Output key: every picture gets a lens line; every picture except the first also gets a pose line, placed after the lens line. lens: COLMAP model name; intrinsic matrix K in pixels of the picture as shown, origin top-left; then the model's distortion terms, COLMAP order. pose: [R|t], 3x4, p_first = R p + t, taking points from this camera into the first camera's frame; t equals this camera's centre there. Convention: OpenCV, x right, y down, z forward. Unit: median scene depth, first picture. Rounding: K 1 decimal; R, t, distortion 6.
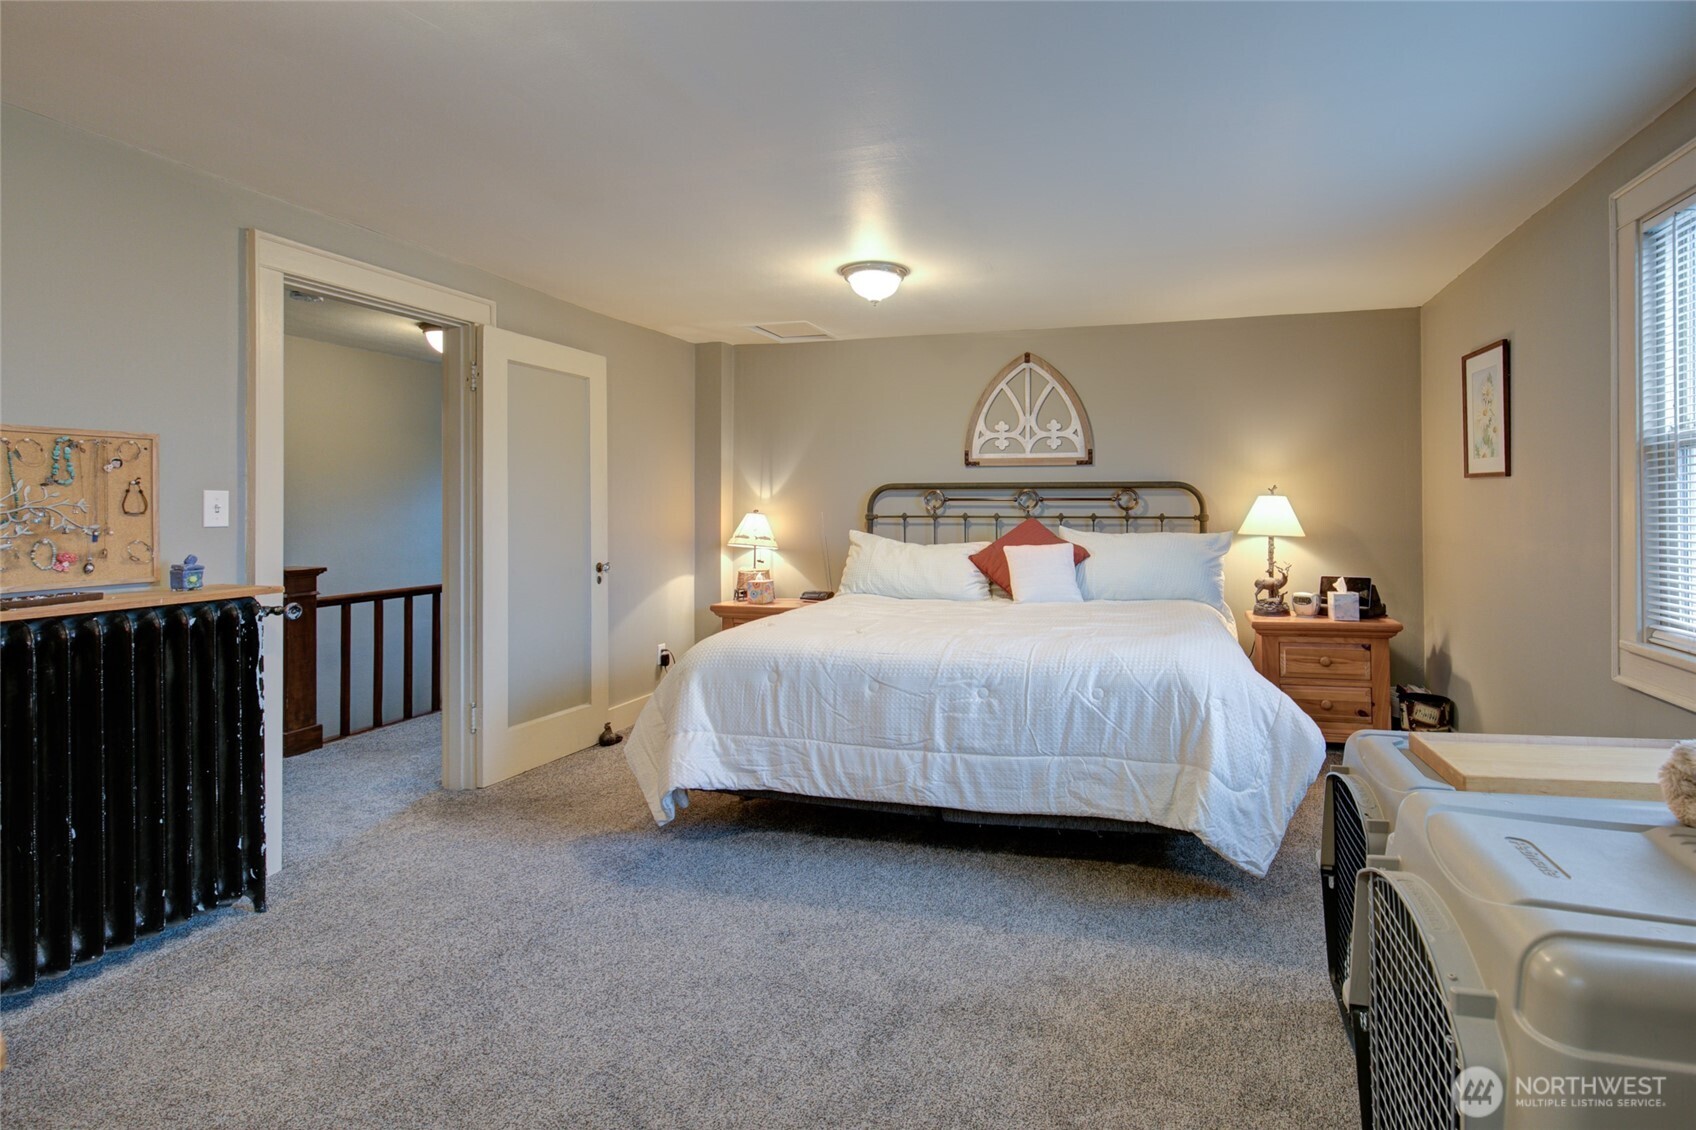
lens RADIAL K [[794.8, 0, 923.8], [0, 794.8, 504.4], [0, 0, 1]] dist [-0.000779, -0.000028]
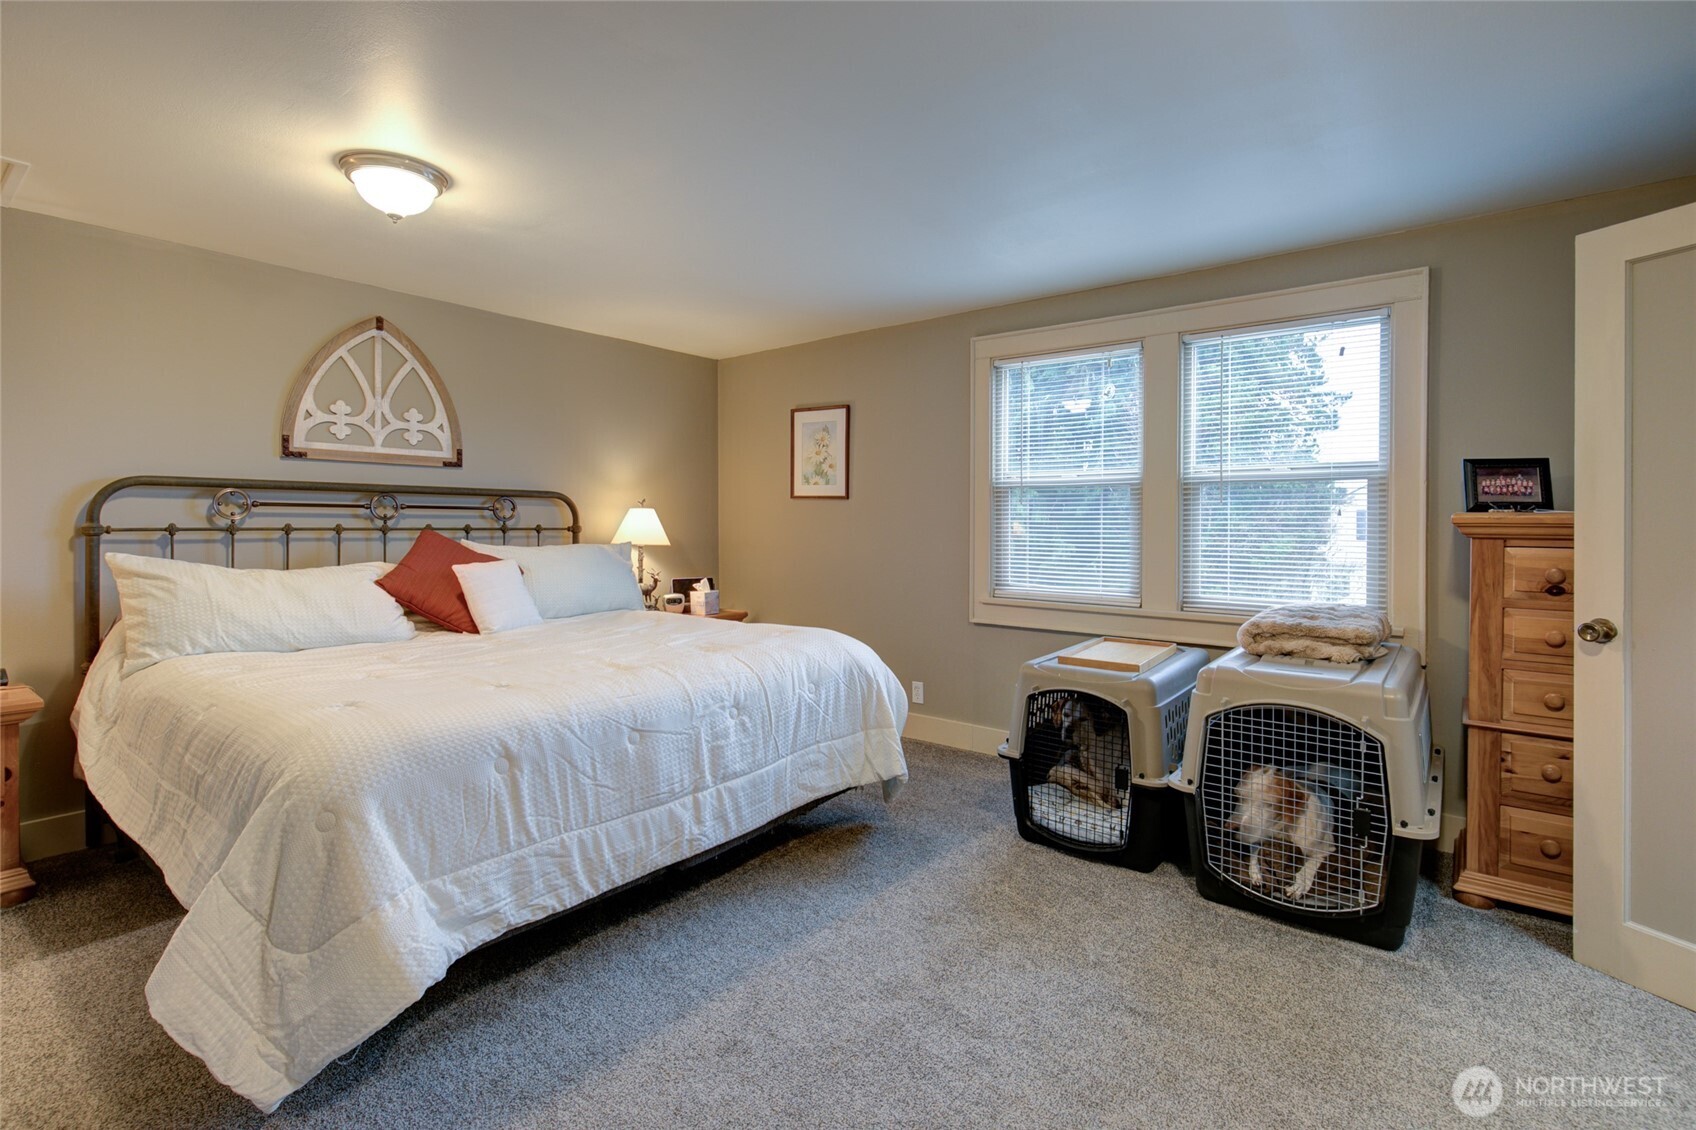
lens RADIAL K [[804.2, 0, 841.8], [0, 804.2, 531.3], [0, 0, 1]] dist [-0.000531, -0.000256]
pose [[0.409489, -0.006789, 0.912290, -0.471337], [-0.010375, 0.999873, 0.012098, 0.004542], [-0.912256, -0.014419, 0.409367, 0.310747]]
